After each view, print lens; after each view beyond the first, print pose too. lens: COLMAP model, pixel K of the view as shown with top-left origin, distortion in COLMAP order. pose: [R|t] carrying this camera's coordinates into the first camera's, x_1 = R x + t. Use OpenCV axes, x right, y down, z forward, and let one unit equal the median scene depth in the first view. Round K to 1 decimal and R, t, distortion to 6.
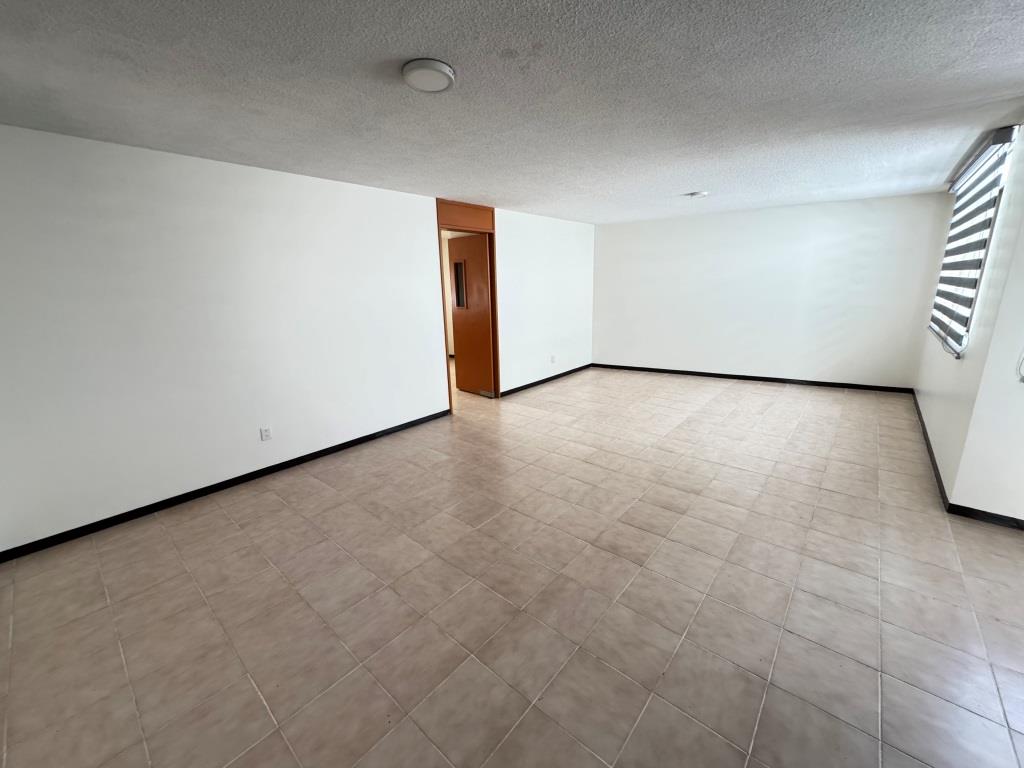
lens RADIAL K [[408.6, 0, 511.8], [0, 408.6, 382.0], [0, 0, 1]] dist [-0.000351, 0.000221]
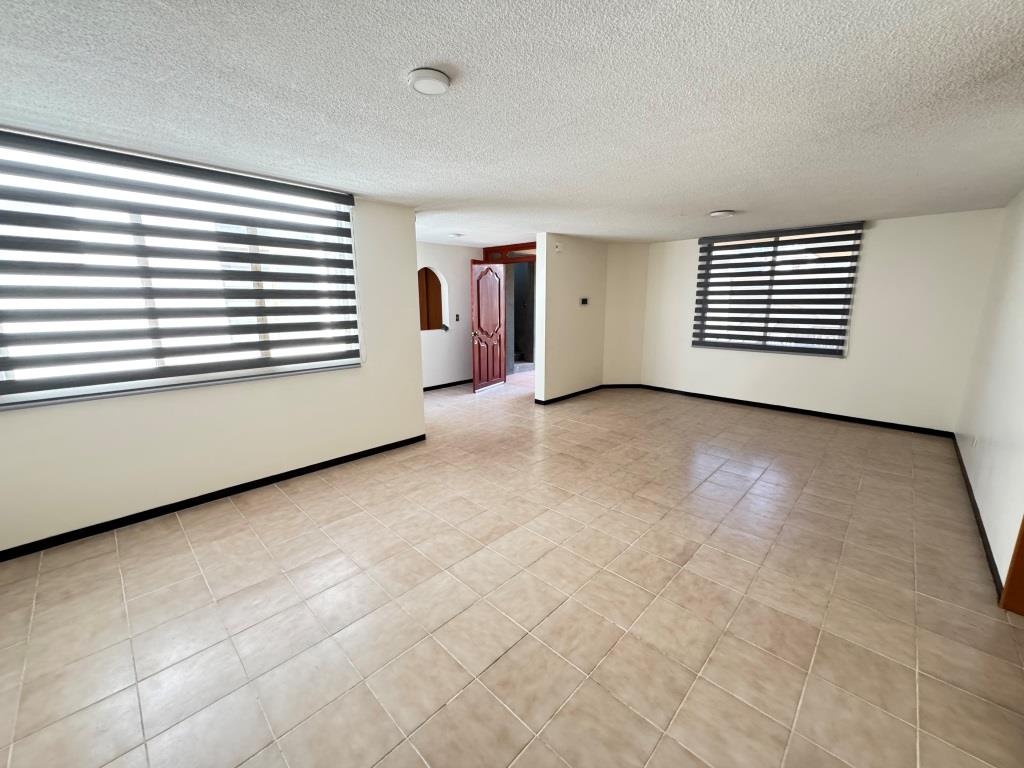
lens RADIAL K [[408.6, 0, 511.8], [0, 408.6, 382.0], [0, 0, 1]] dist [-0.000351, 0.000221]
pose [[-0.998221, 0.014030, 0.057940, 0.386190], [0.037380, 0.904424, 0.424993, -0.390332], [-0.046440, 0.426403, -0.903340, 1.550439]]
